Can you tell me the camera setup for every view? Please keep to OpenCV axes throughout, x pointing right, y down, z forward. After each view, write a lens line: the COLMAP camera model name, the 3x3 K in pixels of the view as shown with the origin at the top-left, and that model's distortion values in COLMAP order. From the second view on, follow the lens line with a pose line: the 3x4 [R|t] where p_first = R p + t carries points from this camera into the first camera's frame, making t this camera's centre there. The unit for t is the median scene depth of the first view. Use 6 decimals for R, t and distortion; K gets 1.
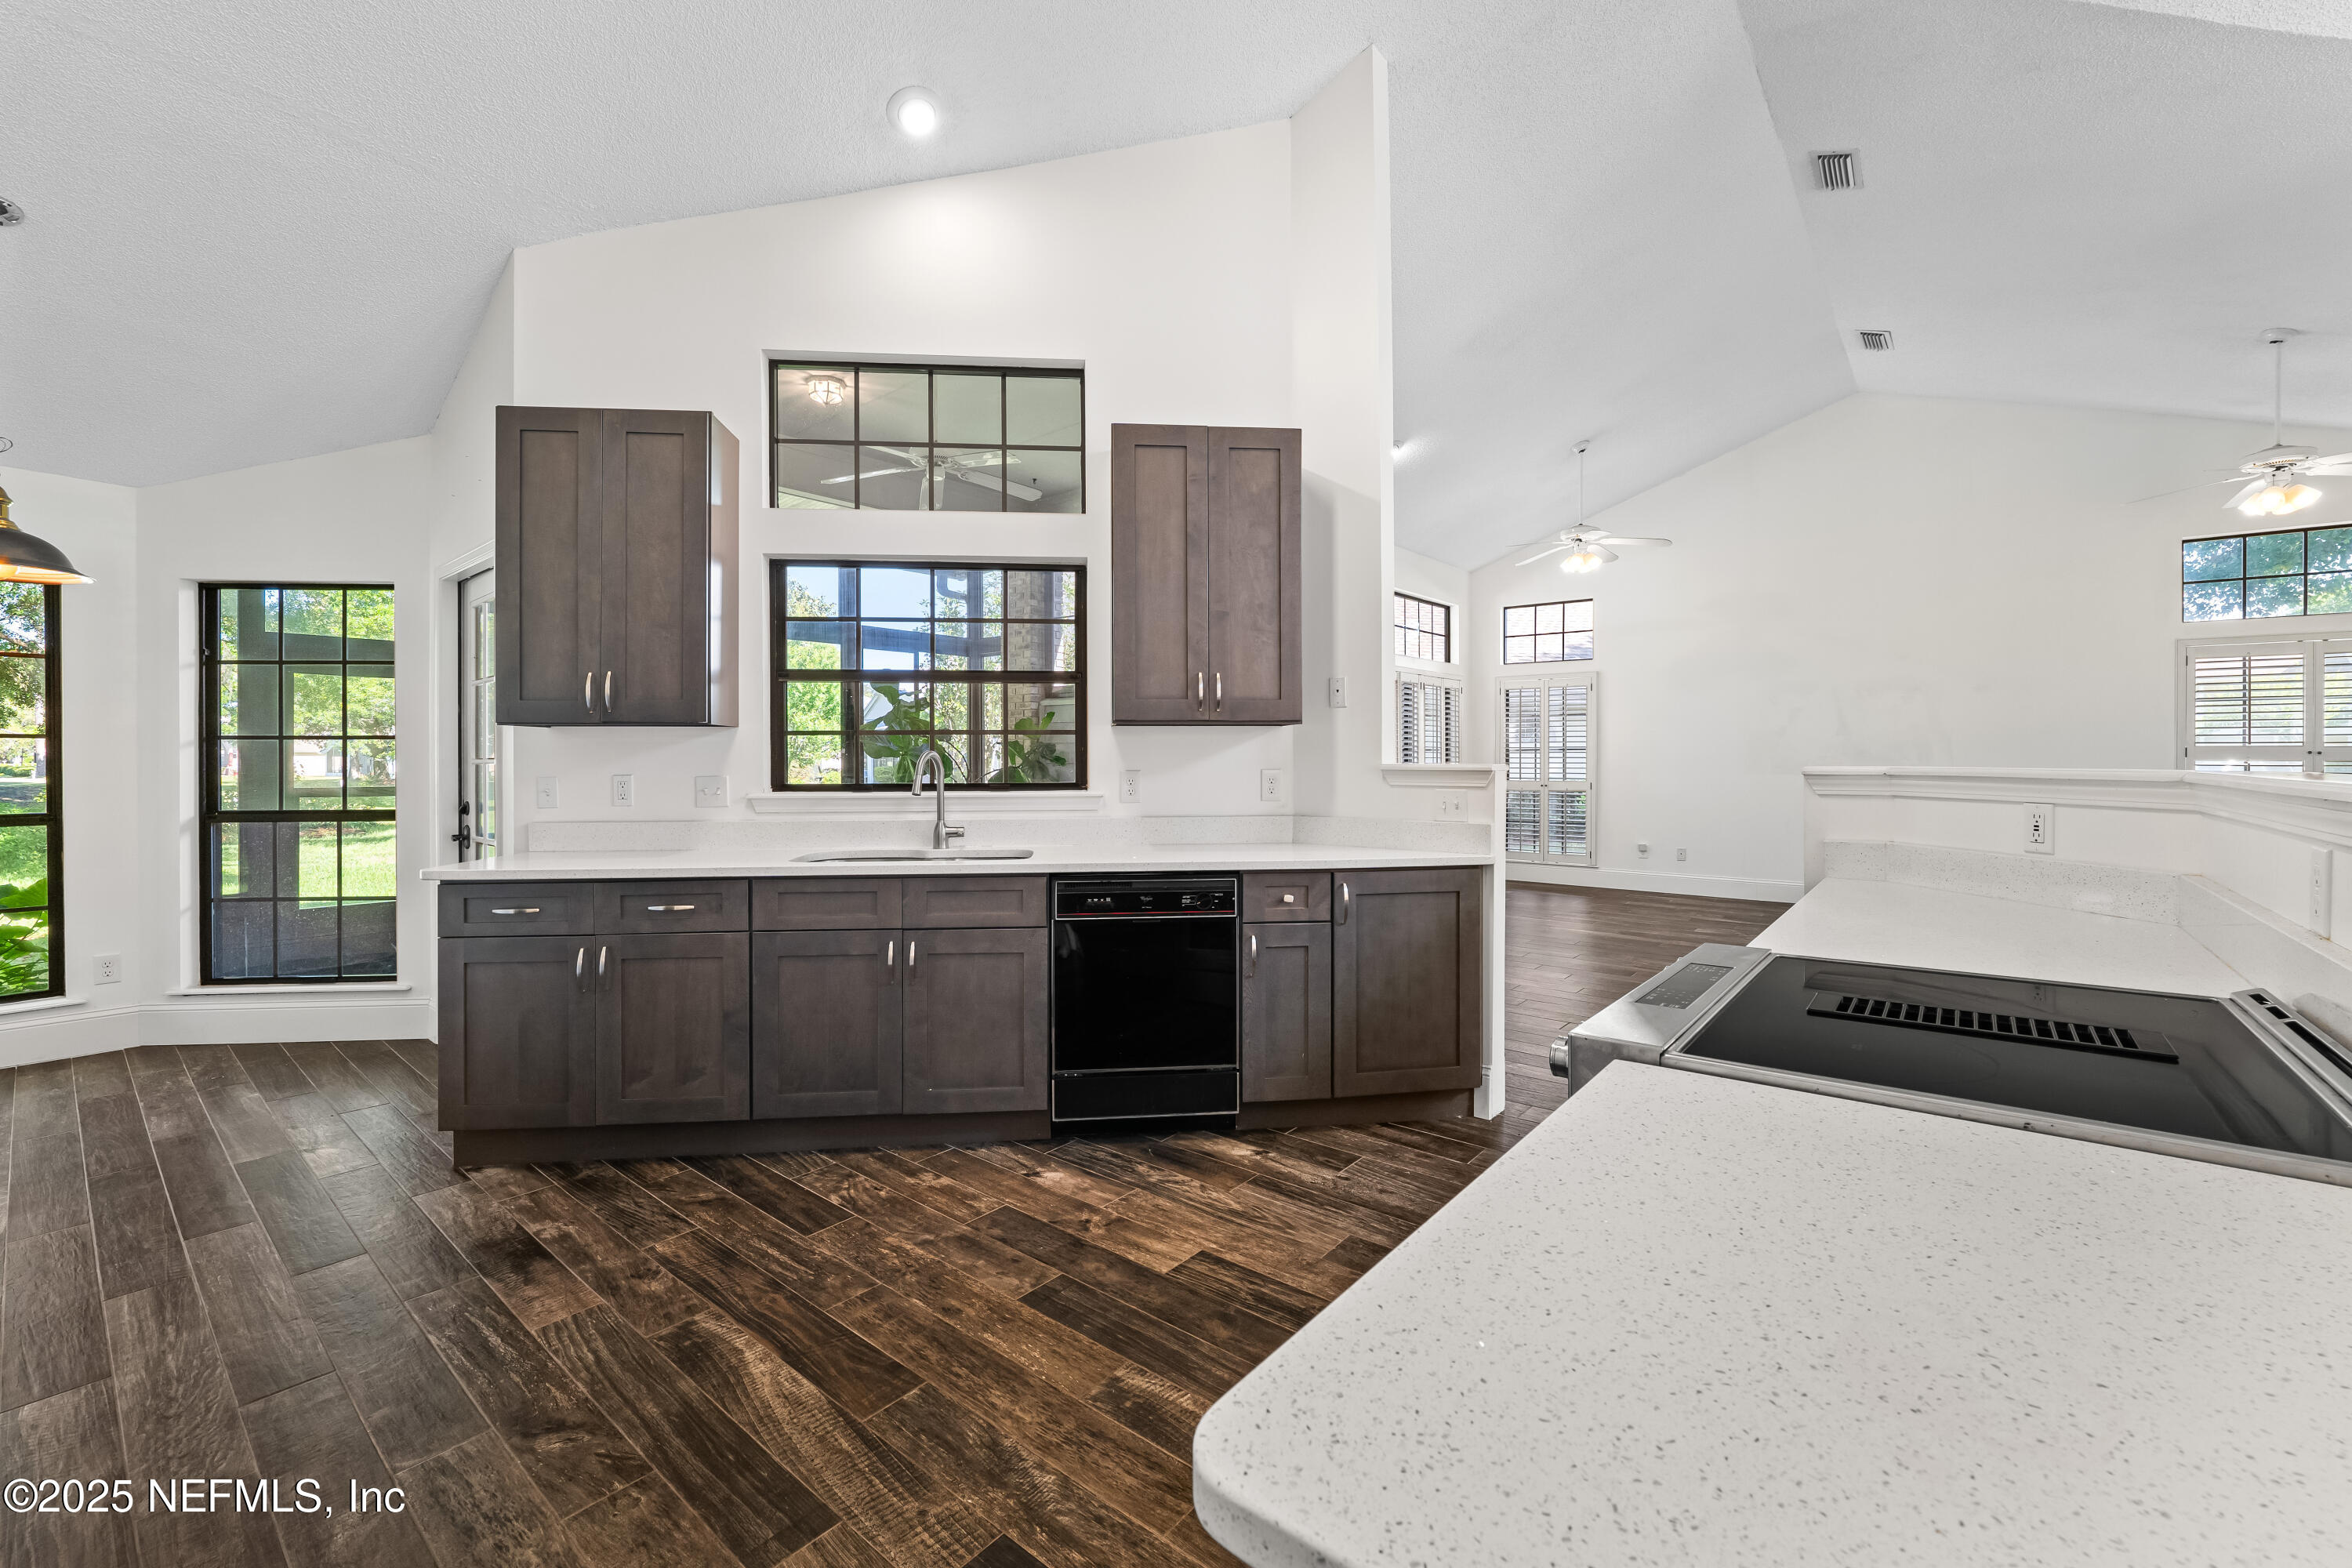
lens RADIAL K [[965.3, 0, 1162.3], [0, 965.3, 757.0], [0, 0, 1]] dist [-0.013825, 0.001413]
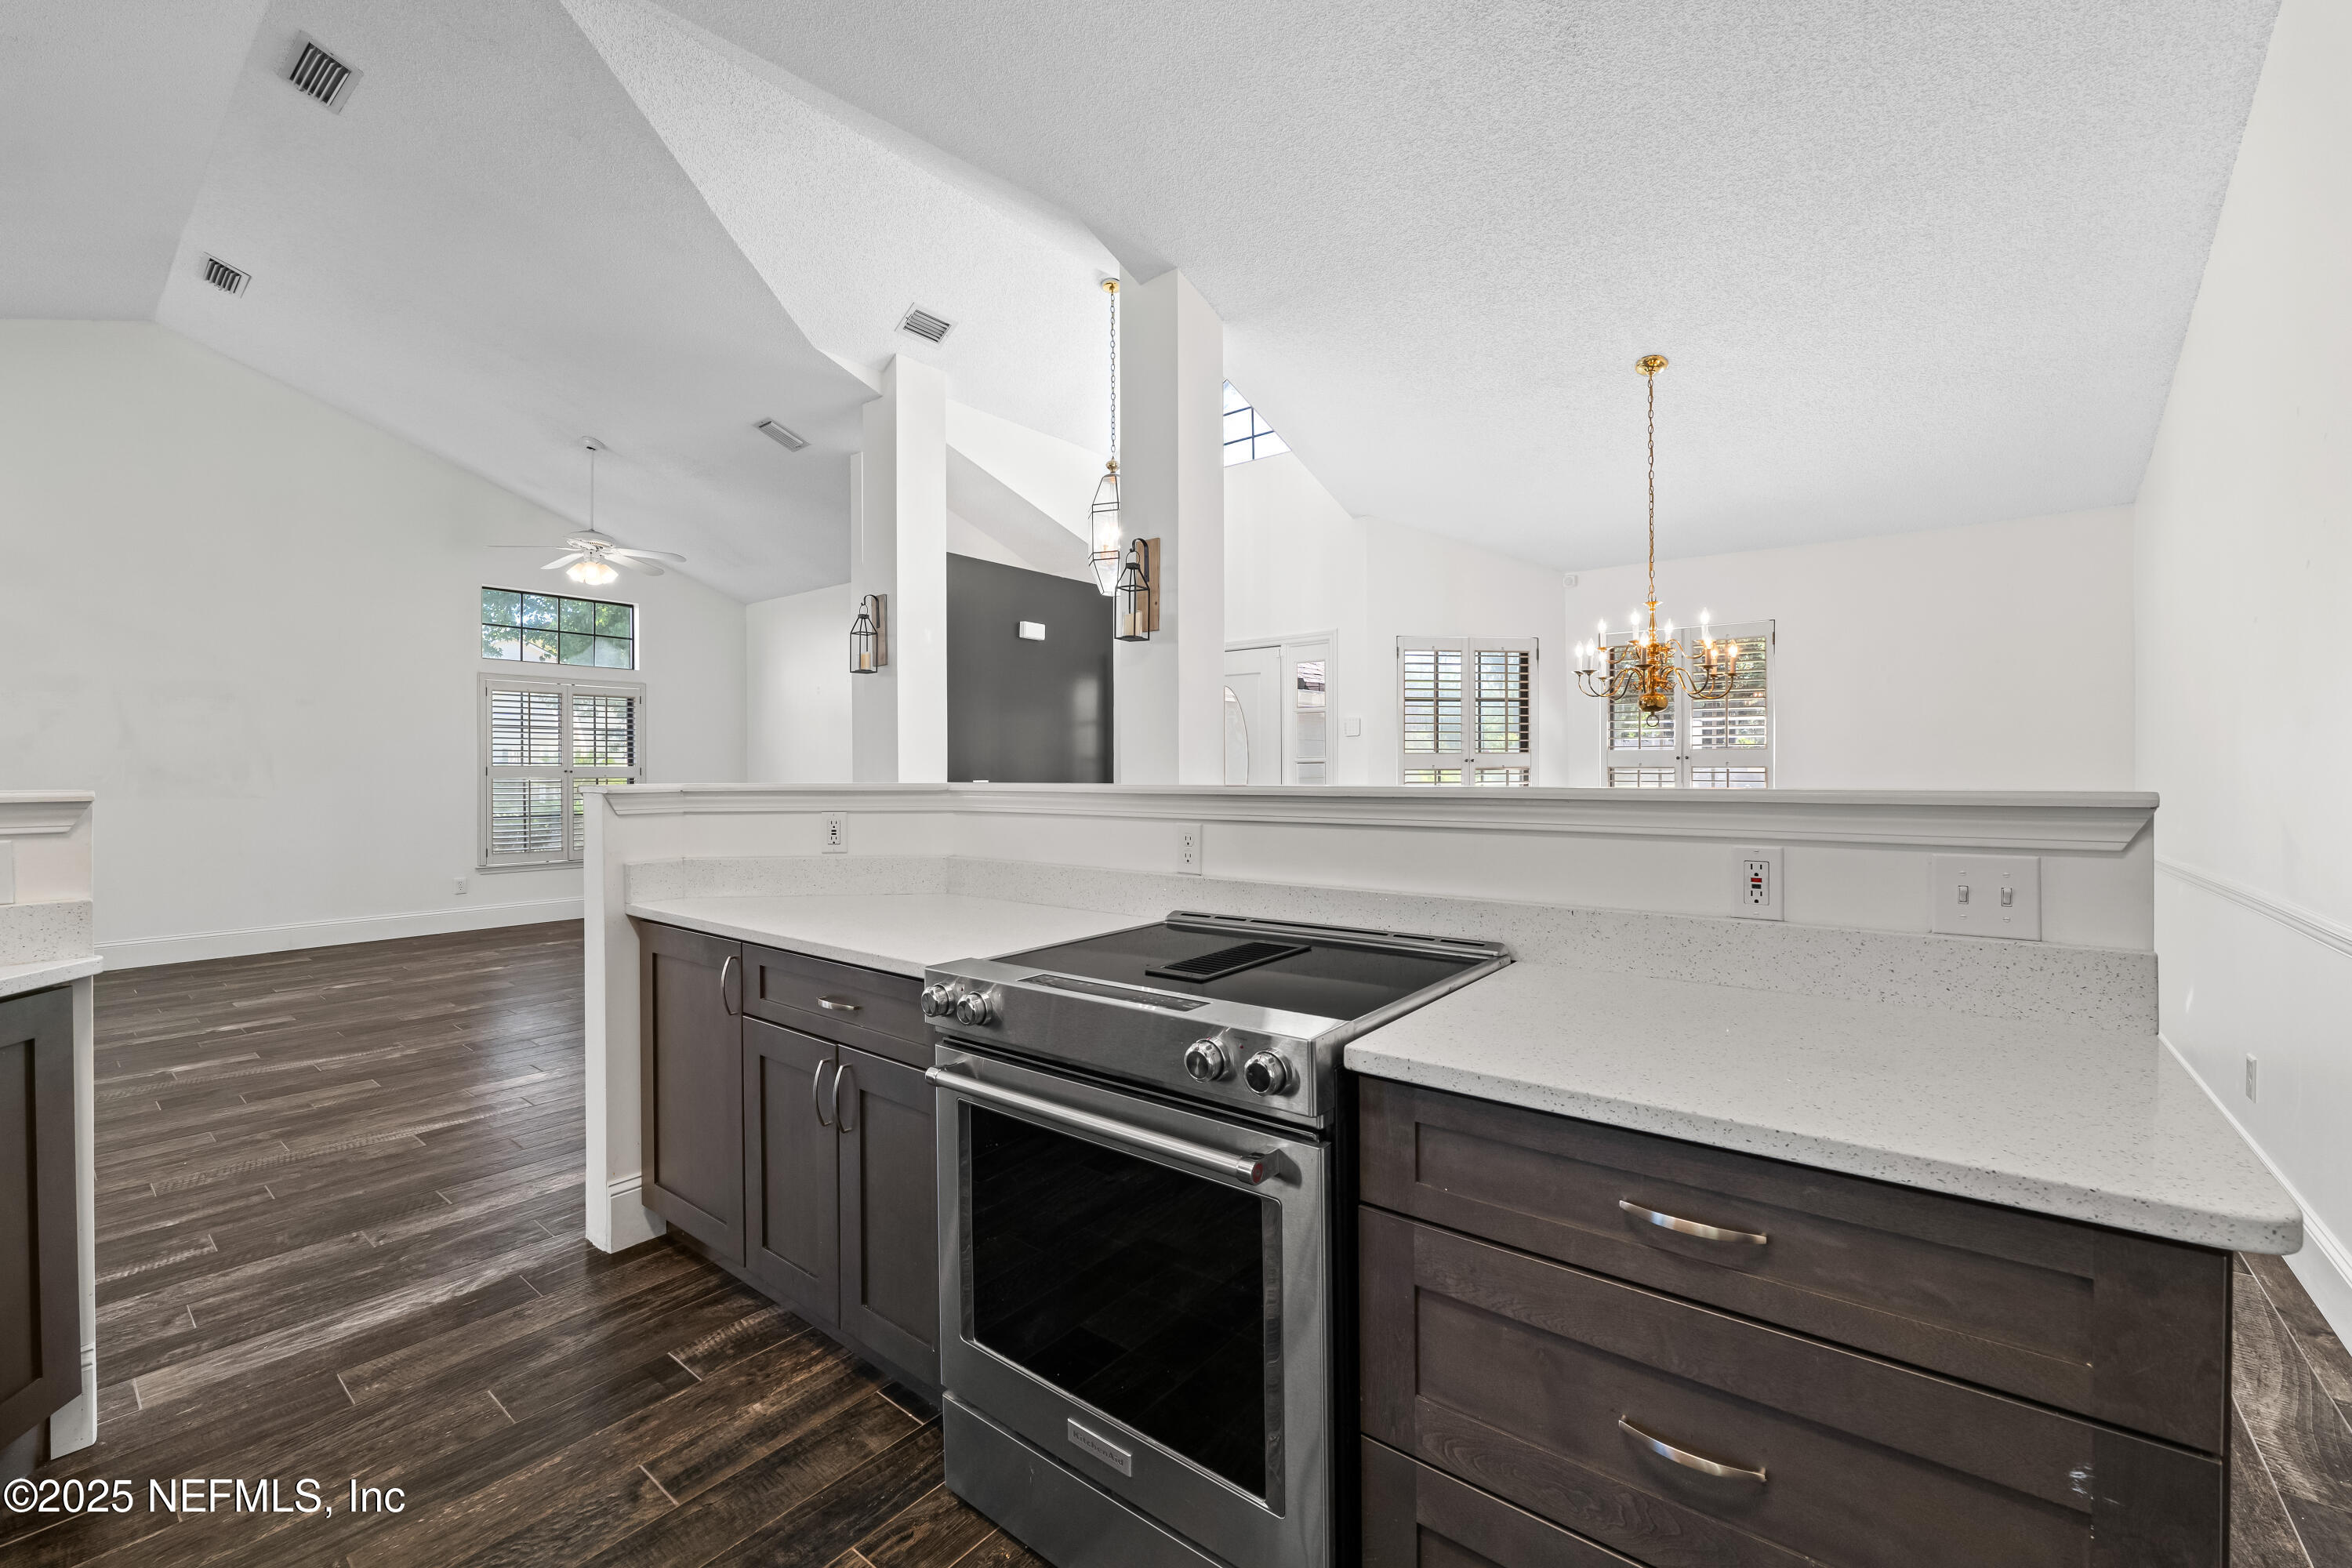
lens RADIAL K [[965.3, 0, 1169.4], [0, 965.3, 778.4], [0, 0, 1]] dist [-0.013825, 0.001413]
pose [[-0.021053, -0.005077, 0.999765, -0.252622], [0.005410, 0.999972, 0.005192, 0.002088], [-0.999764, 0.005518, -0.021025, 0.499319]]
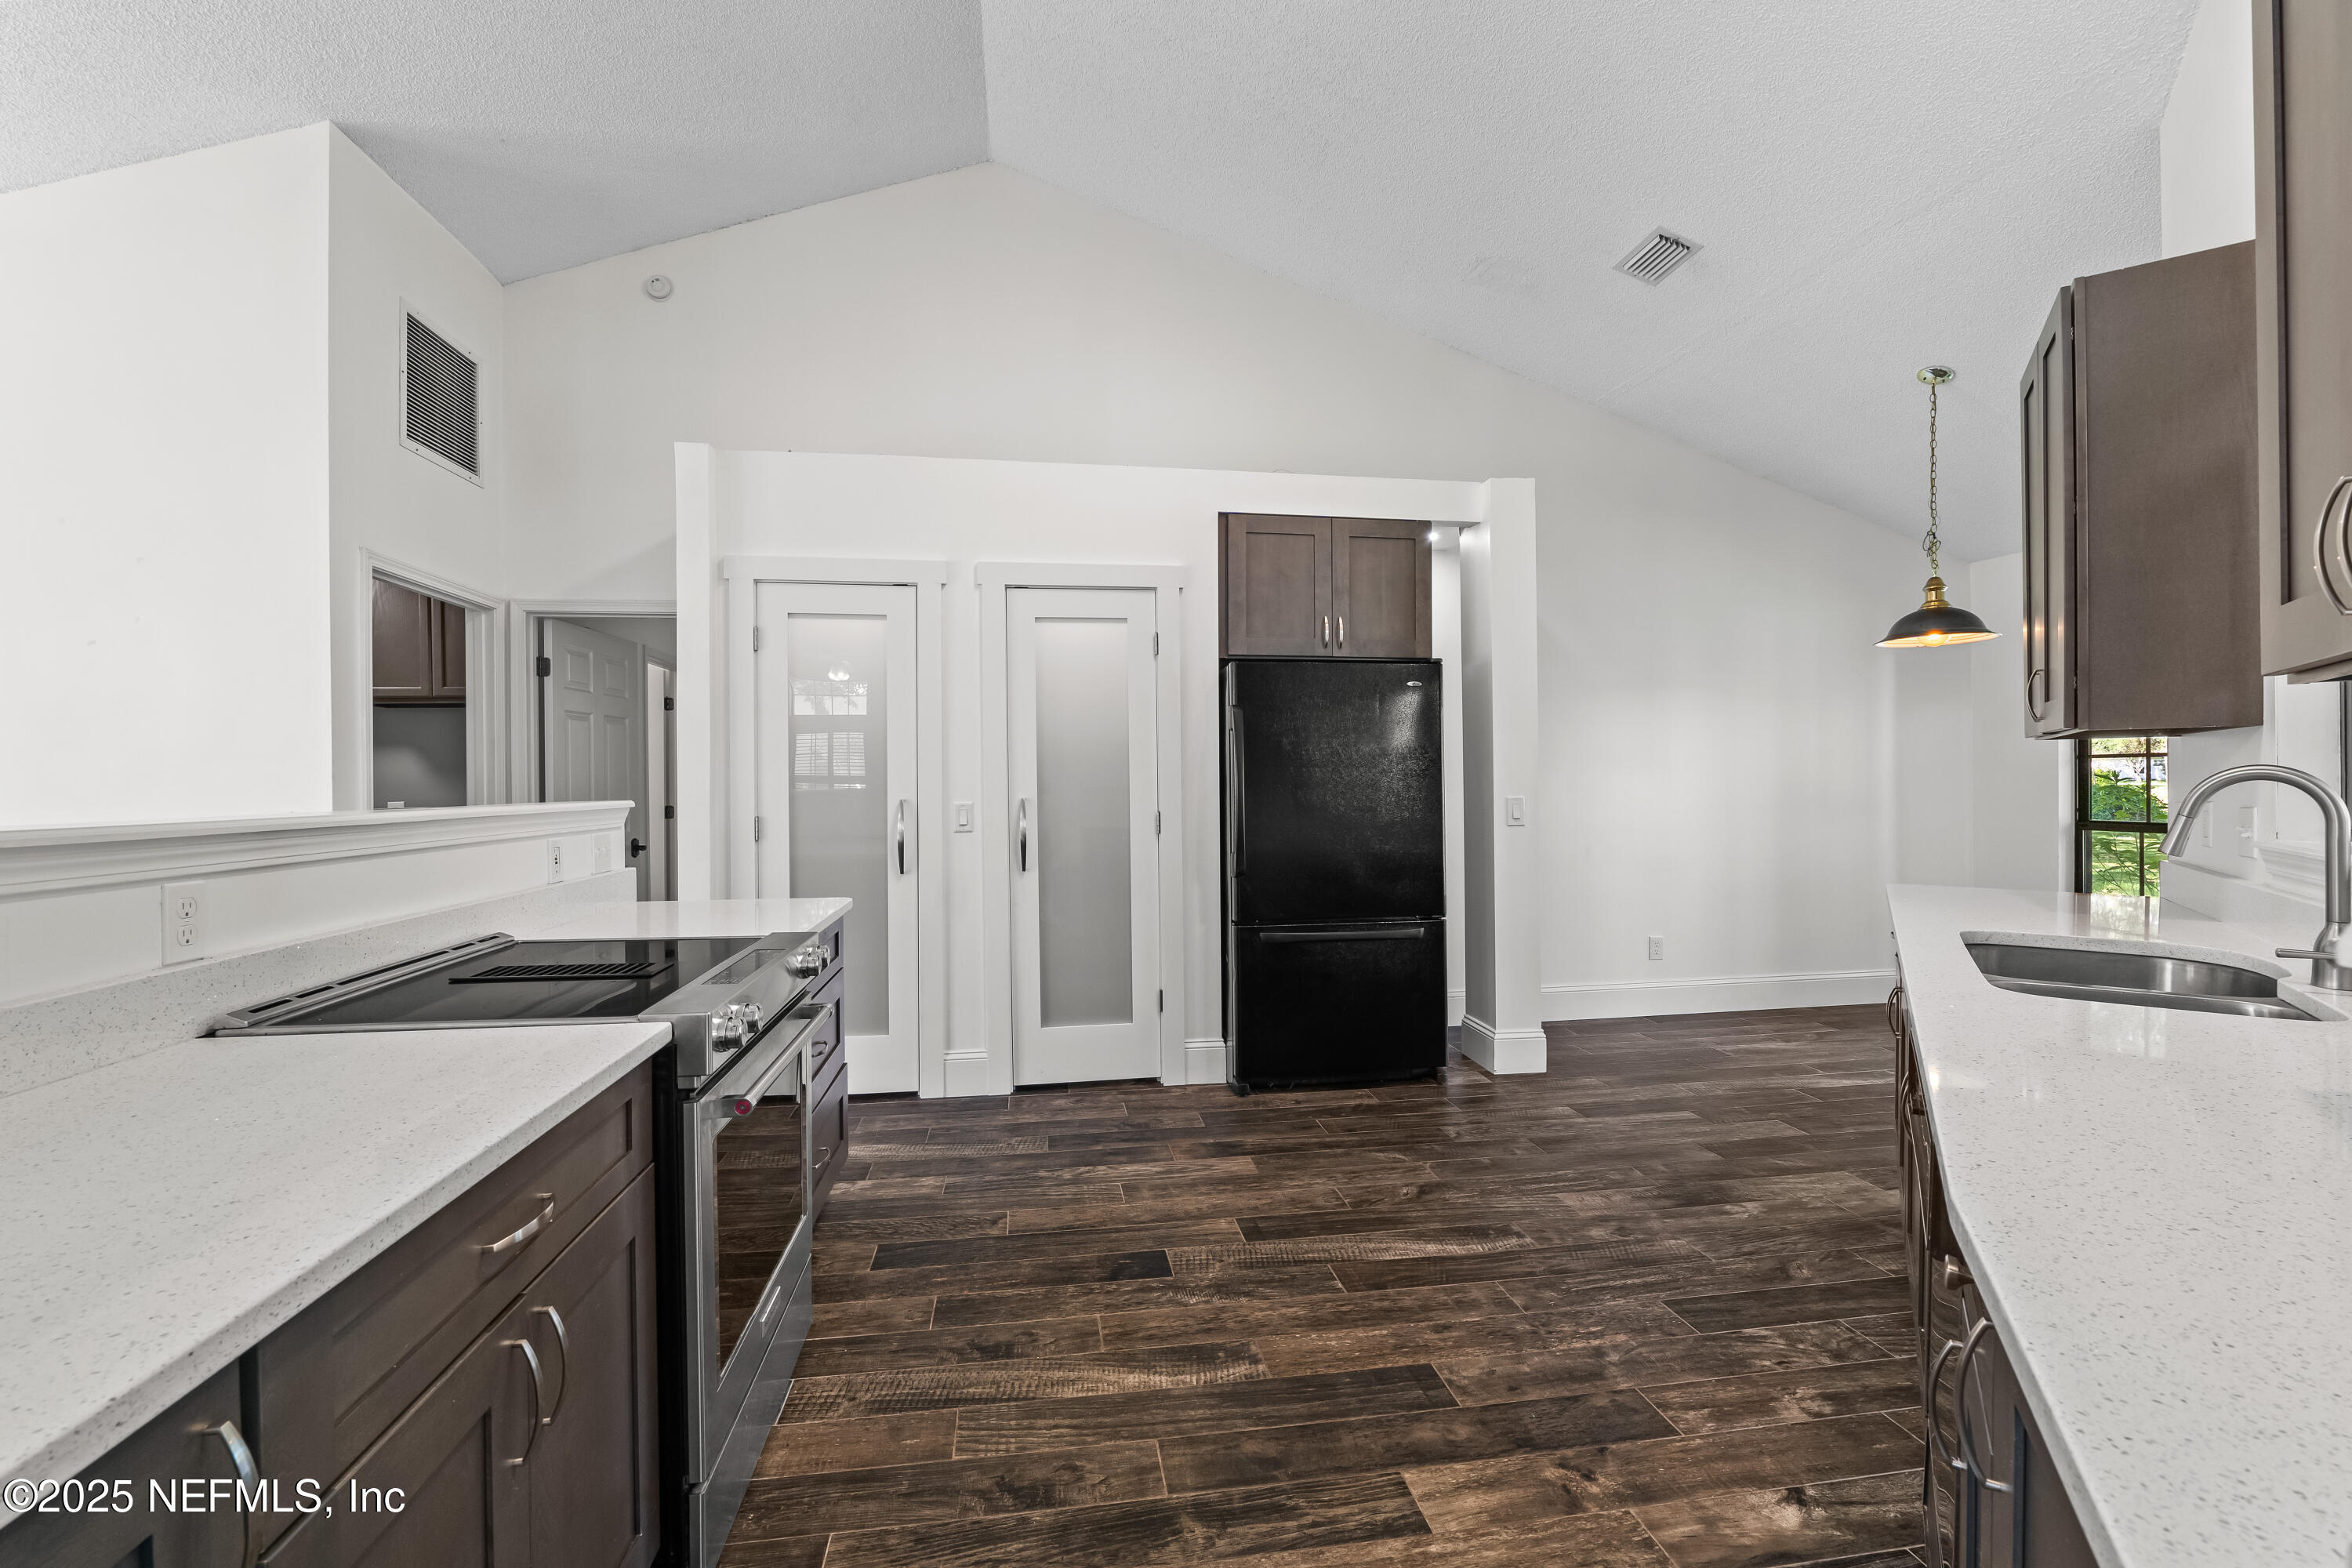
lens RADIAL K [[965.3, 0, 1165.3], [0, 965.3, 794.5], [0, 0, 1]] dist [-0.013825, 0.001413]
pose [[-0.668194, 0.017394, -0.743784, 0.593392], [0.010818, 0.999848, 0.013664, -0.004456], [0.743909, 0.001084, -0.668280, 1.201423]]
